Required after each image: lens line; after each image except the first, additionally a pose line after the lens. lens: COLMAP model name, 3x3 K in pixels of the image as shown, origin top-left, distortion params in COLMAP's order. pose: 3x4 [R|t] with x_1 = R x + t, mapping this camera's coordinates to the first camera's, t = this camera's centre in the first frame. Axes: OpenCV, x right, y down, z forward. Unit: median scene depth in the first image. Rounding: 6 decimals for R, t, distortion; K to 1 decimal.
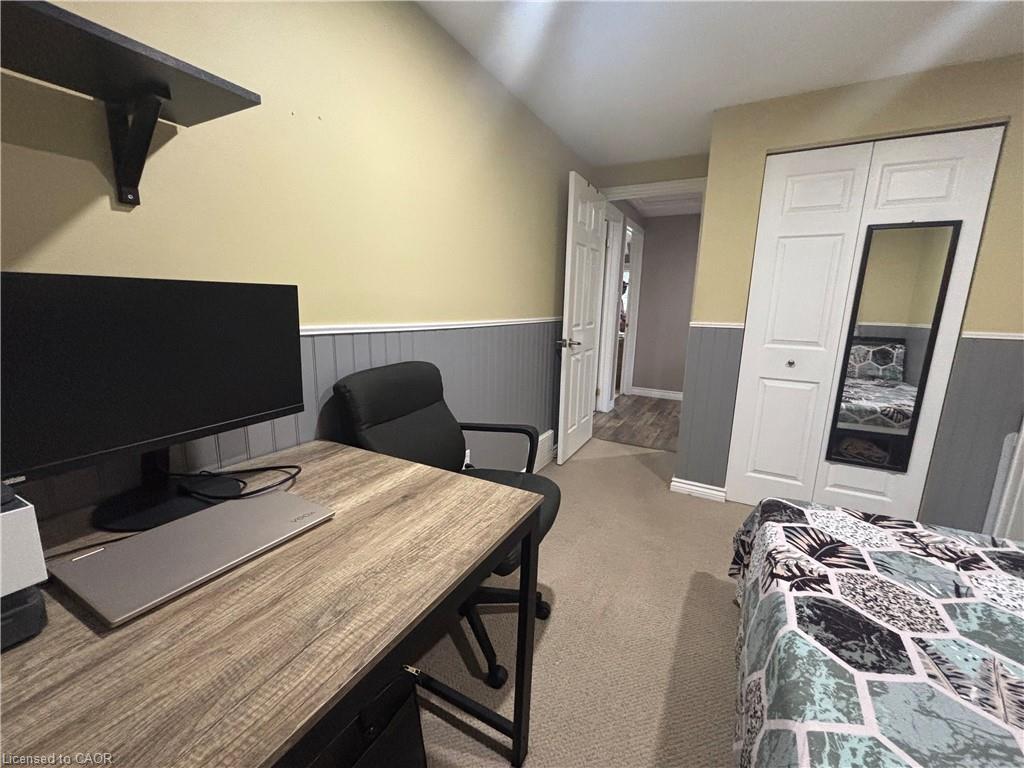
lens RADIAL K [[414.1, 0, 511.9], [0, 414.1, 382.1], [0, 0, 1]] dist [-0.001266, 0.001523]
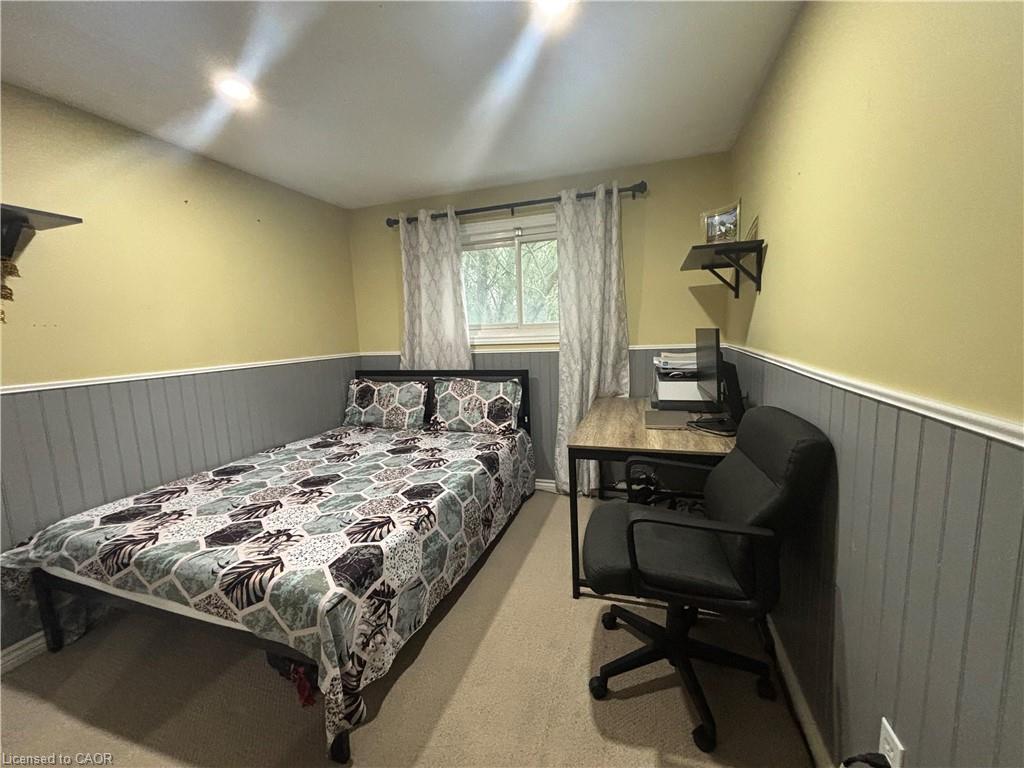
lens RADIAL K [[414.1, 0, 511.3], [0, 414.1, 382.8], [0, 0, 1]] dist [-0.001266, 0.001523]
pose [[-0.986819, 0.035698, -0.157841, 0.551955], [-0.015543, 0.949948, 0.312021, -0.511409], [0.161079, 0.310362, -0.936872, 2.384284]]
